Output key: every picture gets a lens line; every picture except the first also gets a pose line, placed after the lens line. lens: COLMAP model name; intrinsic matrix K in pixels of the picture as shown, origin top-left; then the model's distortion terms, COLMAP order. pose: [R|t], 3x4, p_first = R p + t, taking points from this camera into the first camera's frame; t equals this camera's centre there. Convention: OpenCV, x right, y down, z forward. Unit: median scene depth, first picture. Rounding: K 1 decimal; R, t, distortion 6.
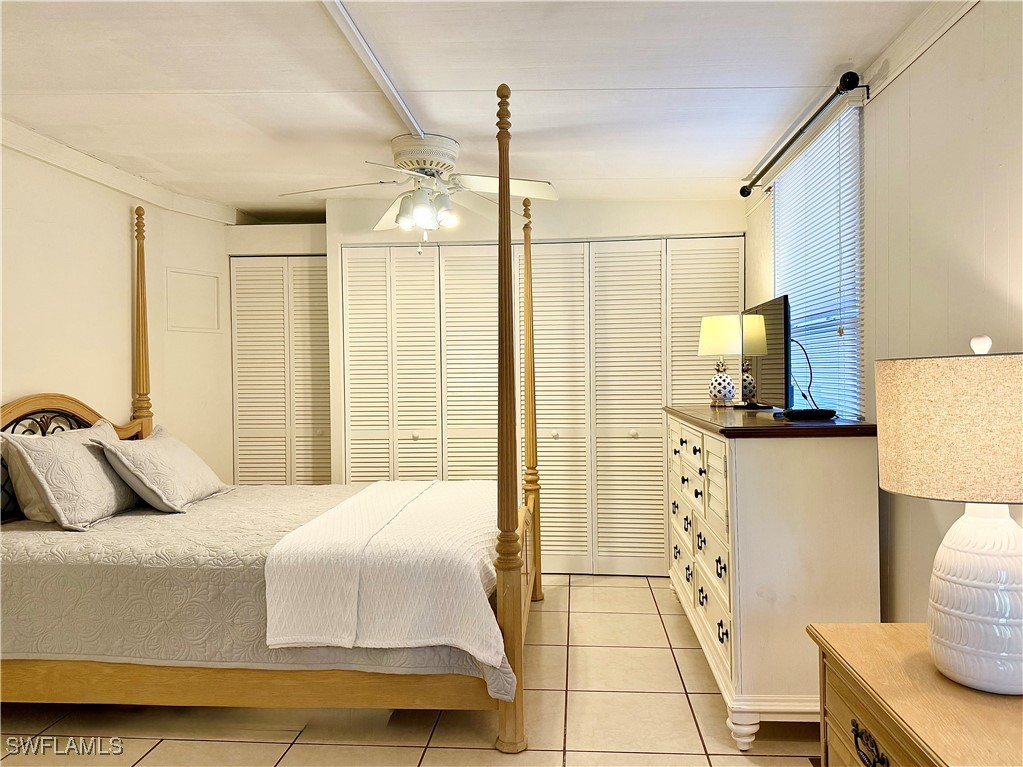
lens RADIAL K [[743.4, 0, 512.1], [0, 743.4, 384.5], [0, 0, 1]] dist [-0.006316, -0.015497]
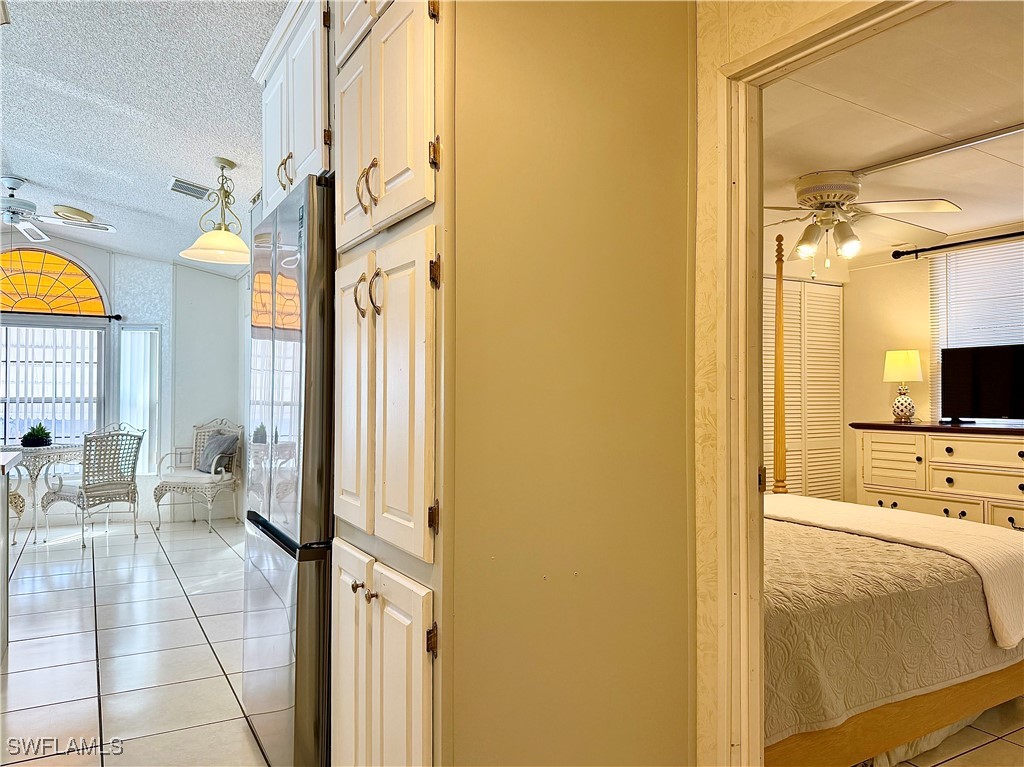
lens RADIAL K [[744.2, 0, 510.1], [0, 744.2, 380.6], [0, 0, 1]] dist [-0.006316, -0.015497]
pose [[0.825344, 0.018279, 0.564335, -0.998118], [-0.004453, 0.999655, -0.025867, -0.005415], [-0.564613, 0.018837, 0.825141, 0.326139]]
